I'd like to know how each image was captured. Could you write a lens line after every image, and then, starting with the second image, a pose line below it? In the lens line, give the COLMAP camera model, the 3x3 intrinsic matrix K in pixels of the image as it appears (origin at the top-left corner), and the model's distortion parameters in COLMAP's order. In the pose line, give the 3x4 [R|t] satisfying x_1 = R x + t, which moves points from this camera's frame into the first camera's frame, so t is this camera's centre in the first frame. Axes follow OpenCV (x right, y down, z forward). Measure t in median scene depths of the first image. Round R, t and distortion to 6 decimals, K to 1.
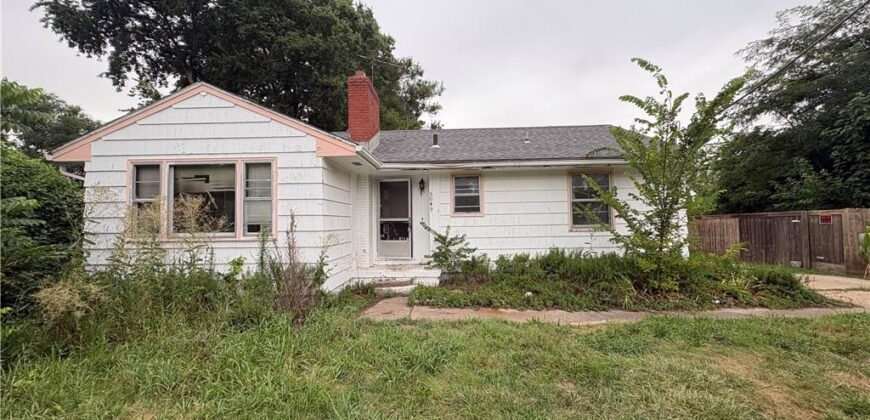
lens RADIAL K [[344.0, 0, 435.0], [0, 344.0, 210.0], [0, 0, 1]] dist [-0.002253, -0.000305]
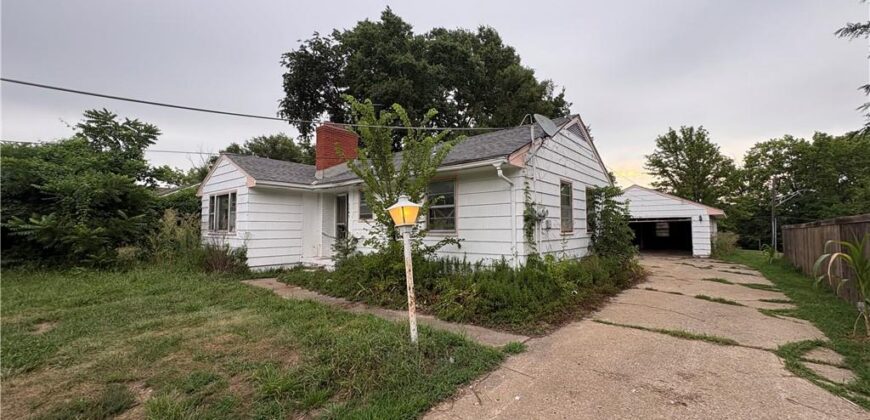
lens RADIAL K [[344.0, 0, 435.0], [0, 344.0, 210.0], [0, 0, 1]] dist [-0.002253, -0.000305]
pose [[0.802556, -0.011640, -0.596463, 1.198940], [0.023071, 0.999667, 0.011533, -0.036672], [0.596131, -0.023017, 0.802558, 0.140645]]
